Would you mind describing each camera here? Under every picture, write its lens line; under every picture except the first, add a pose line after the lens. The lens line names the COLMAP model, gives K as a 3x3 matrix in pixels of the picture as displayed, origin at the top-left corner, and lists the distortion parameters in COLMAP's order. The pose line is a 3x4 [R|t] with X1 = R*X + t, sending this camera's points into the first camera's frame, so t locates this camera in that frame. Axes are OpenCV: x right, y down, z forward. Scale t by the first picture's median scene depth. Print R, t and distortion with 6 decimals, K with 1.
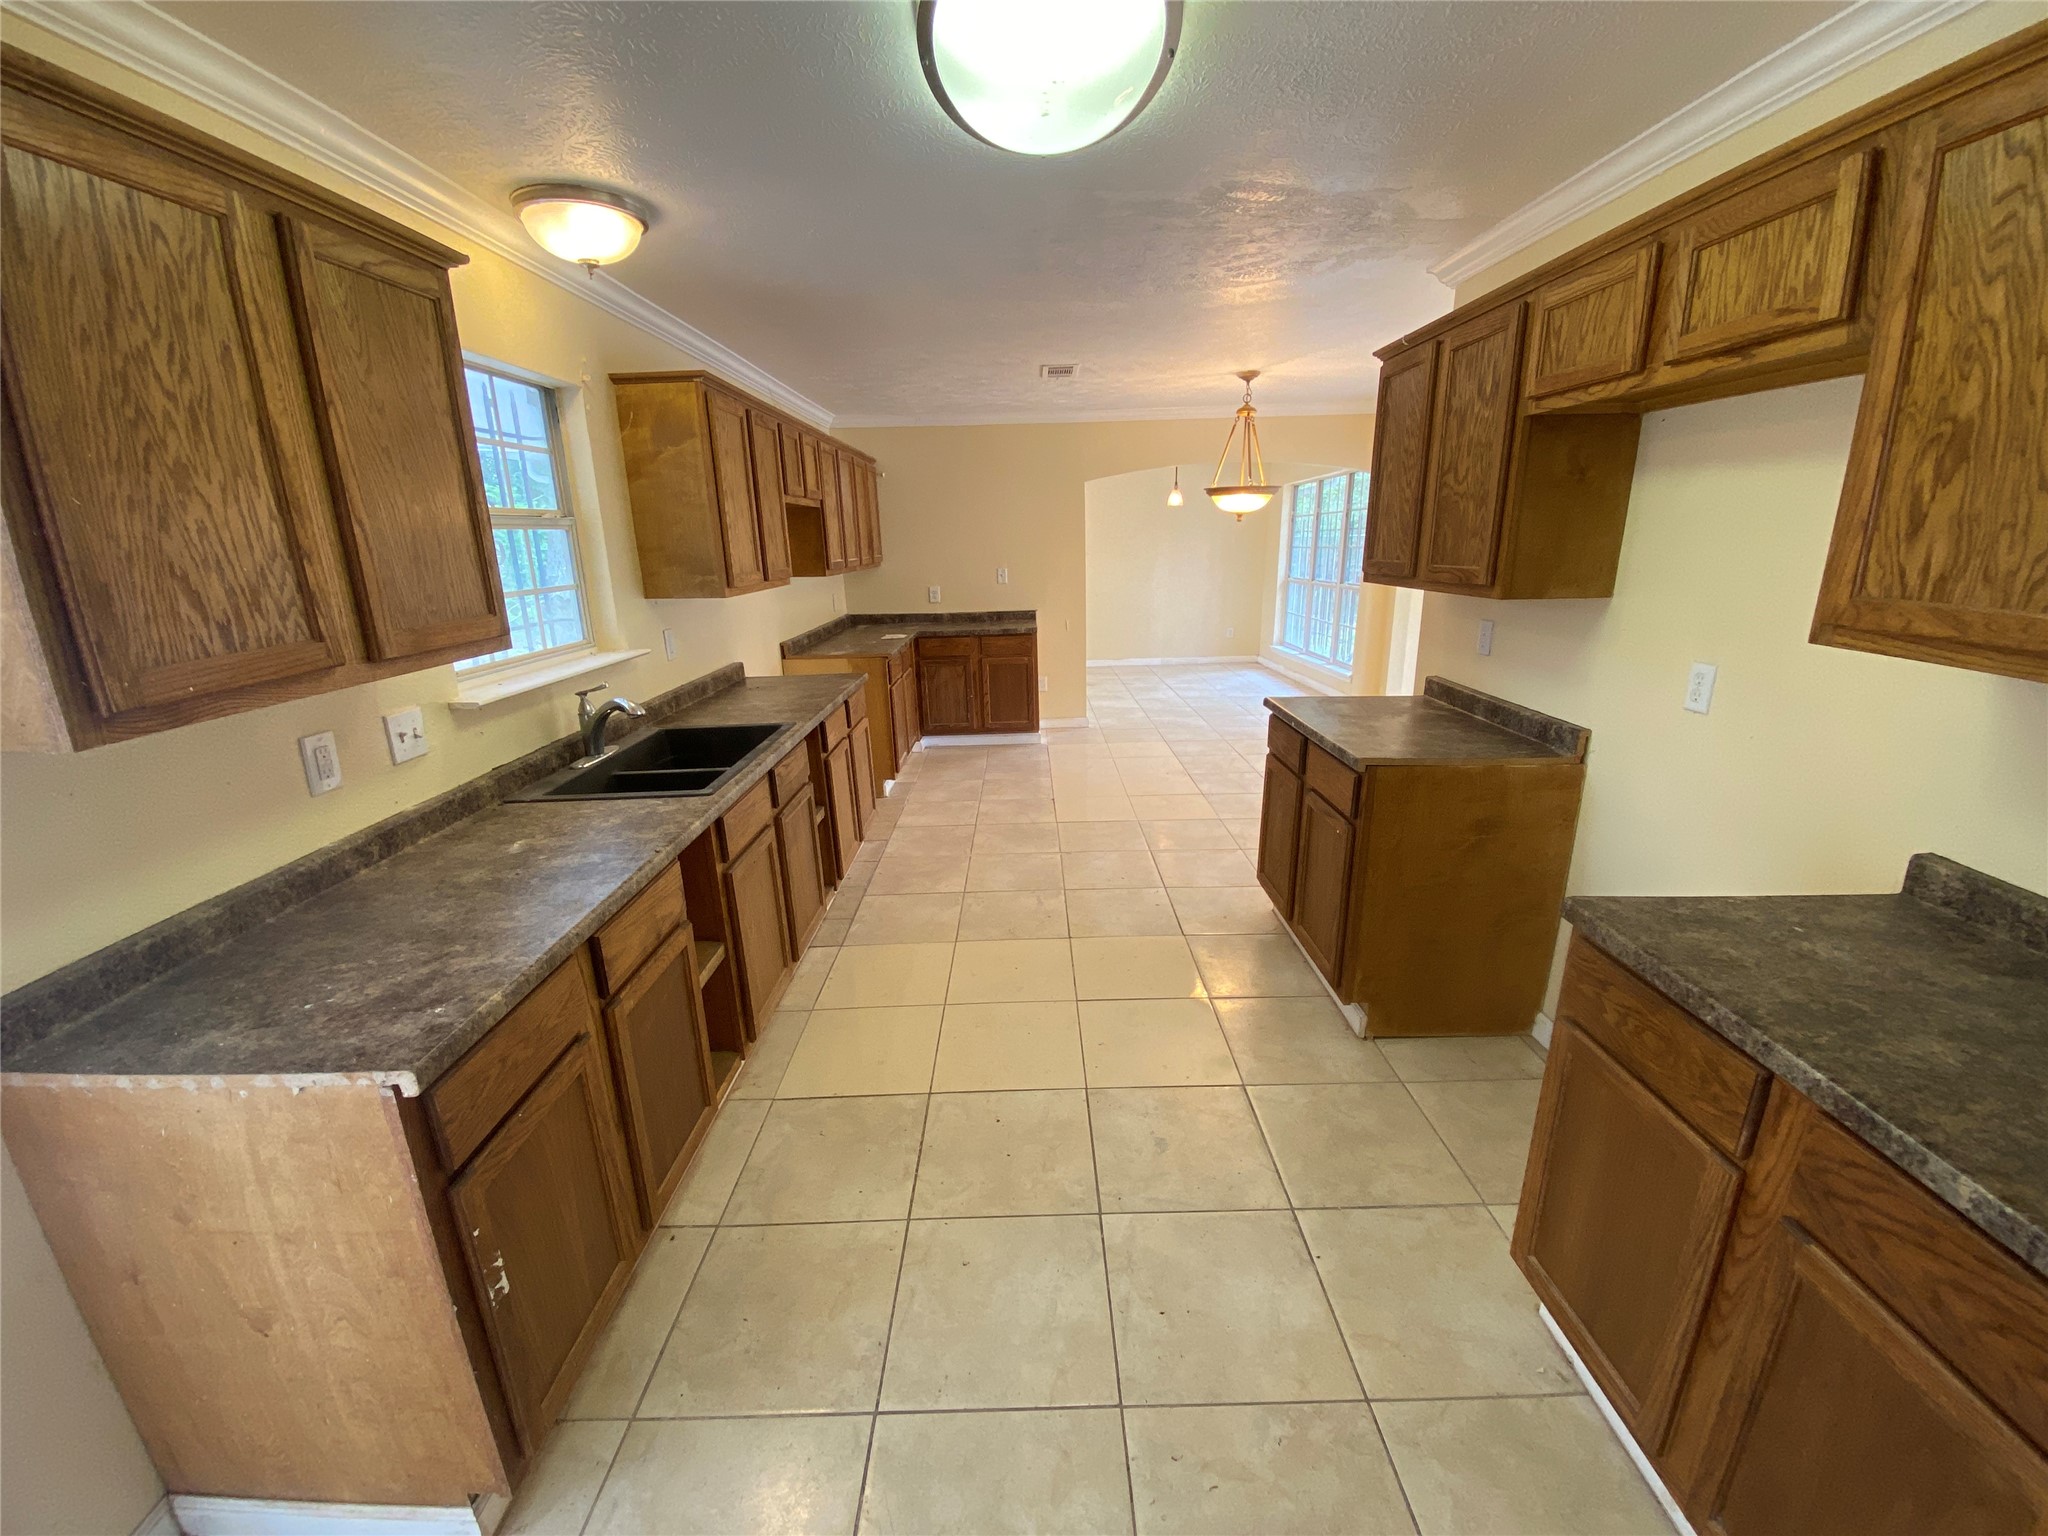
lens RADIAL K [[832.2, 0, 1033.0], [0, 832.2, 761.8], [0, 0, 1]] dist [0.043004, -0.035398]
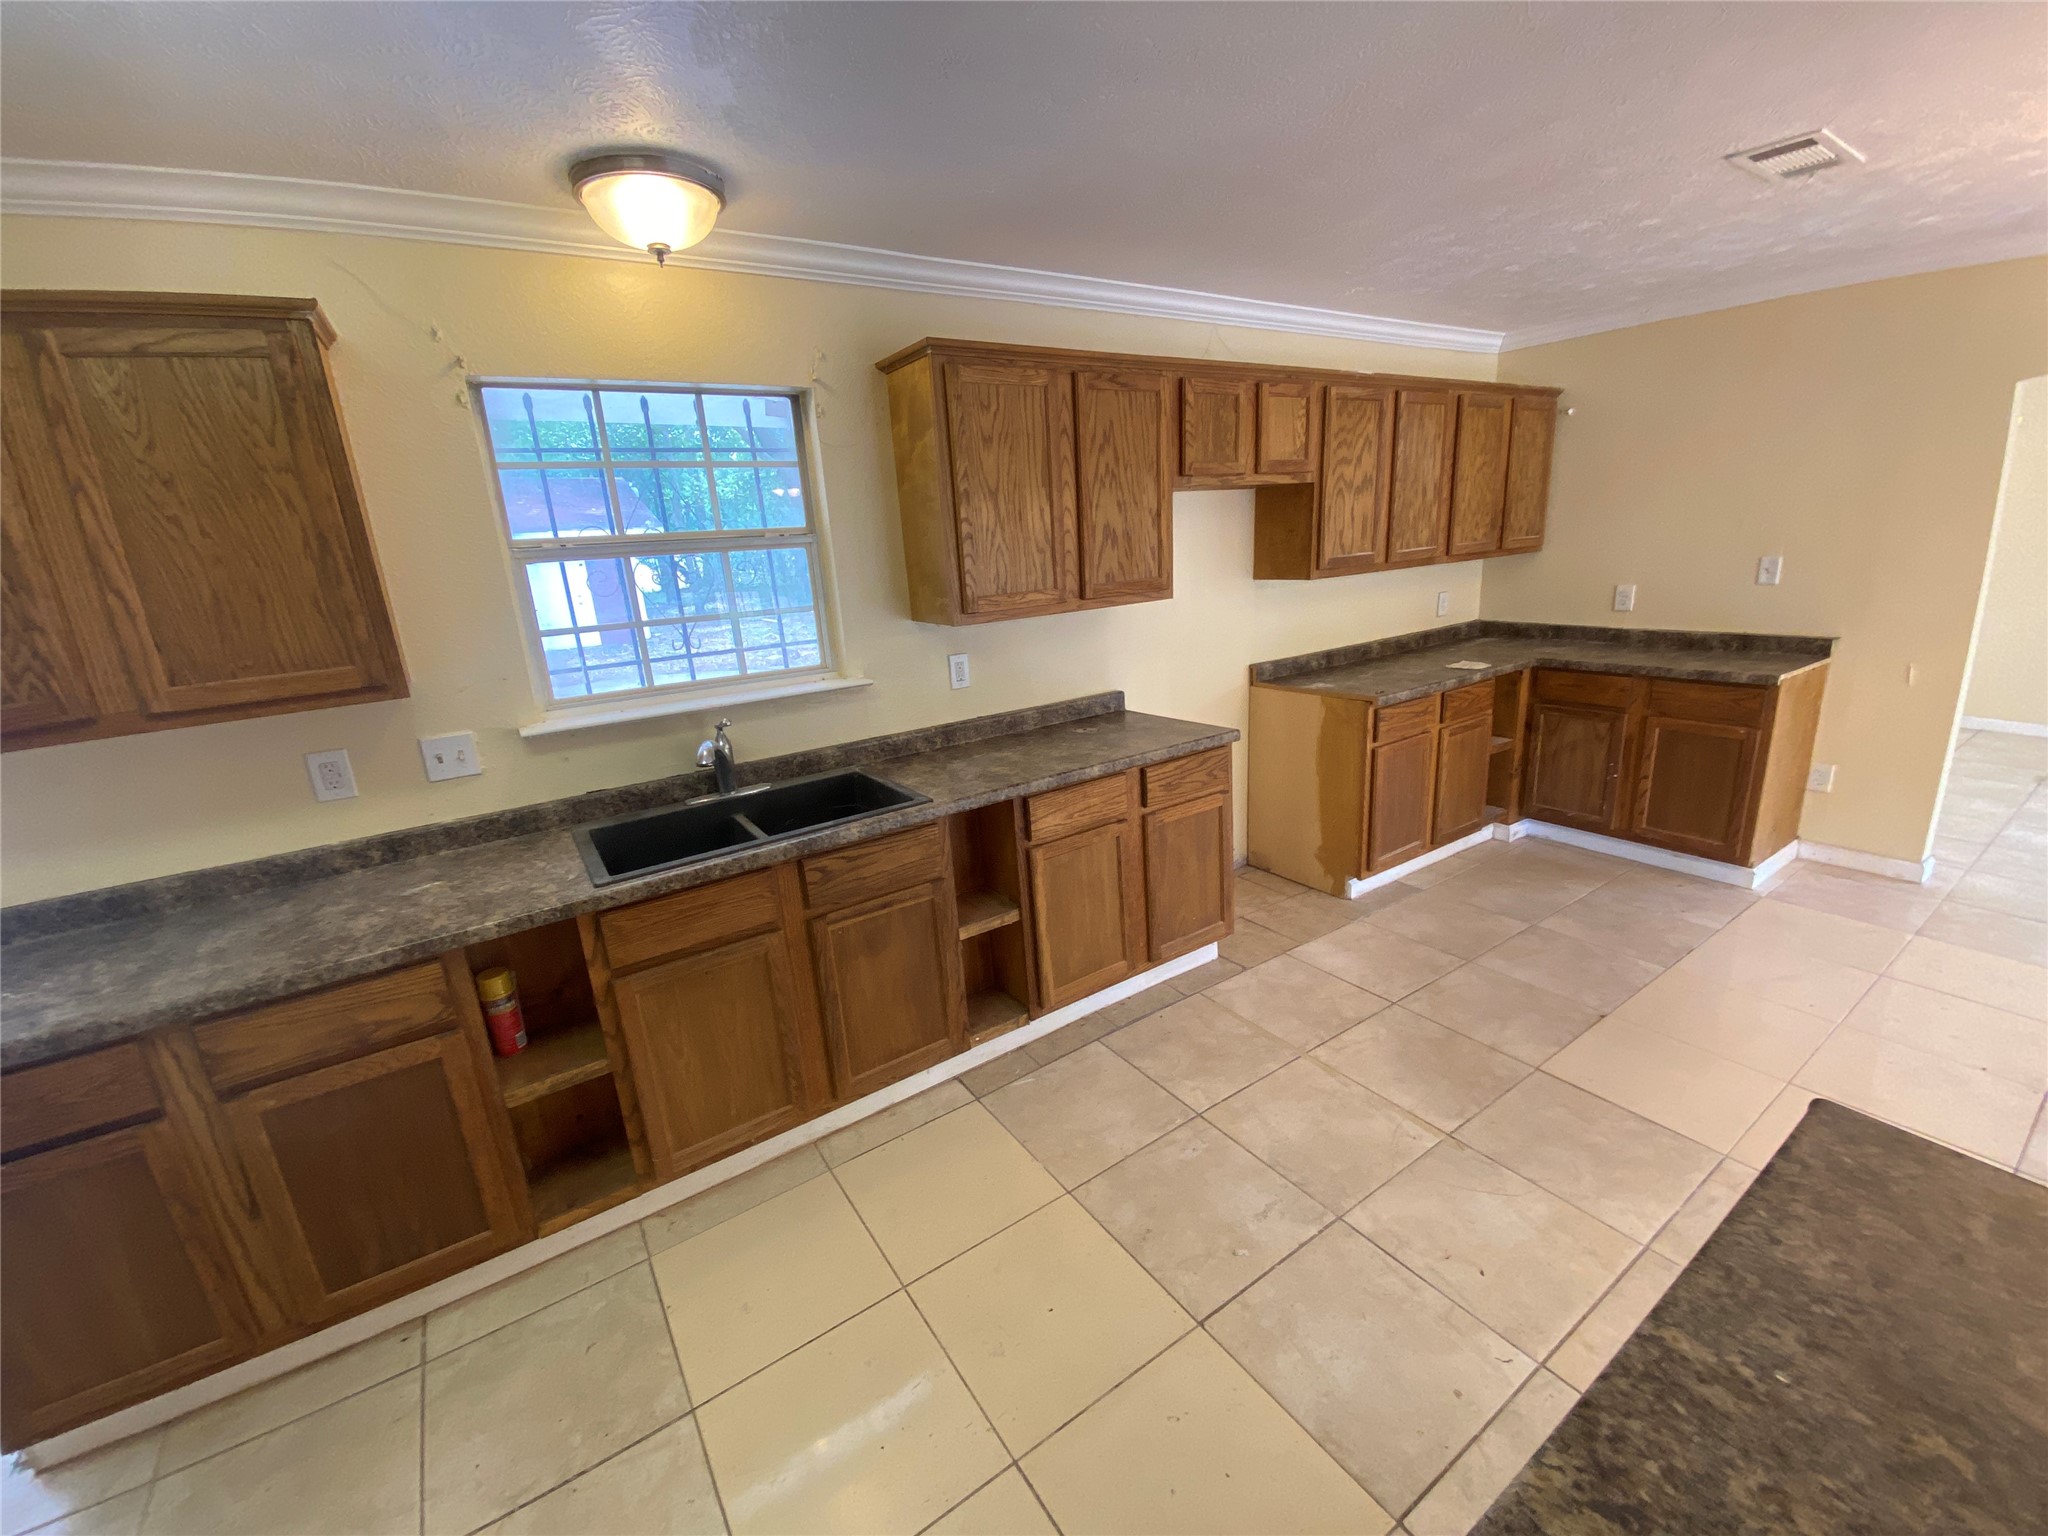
lens RADIAL K [[832.2, 0, 1033.0], [0, 832.2, 761.8], [0, 0, 1]] dist [0.043004, -0.035398]
pose [[0.552578, 0.201440, -0.808752, 0.361716], [-0.170895, 0.977120, 0.126613, -0.187276], [0.815753, 0.068248, 0.574360, 0.632984]]
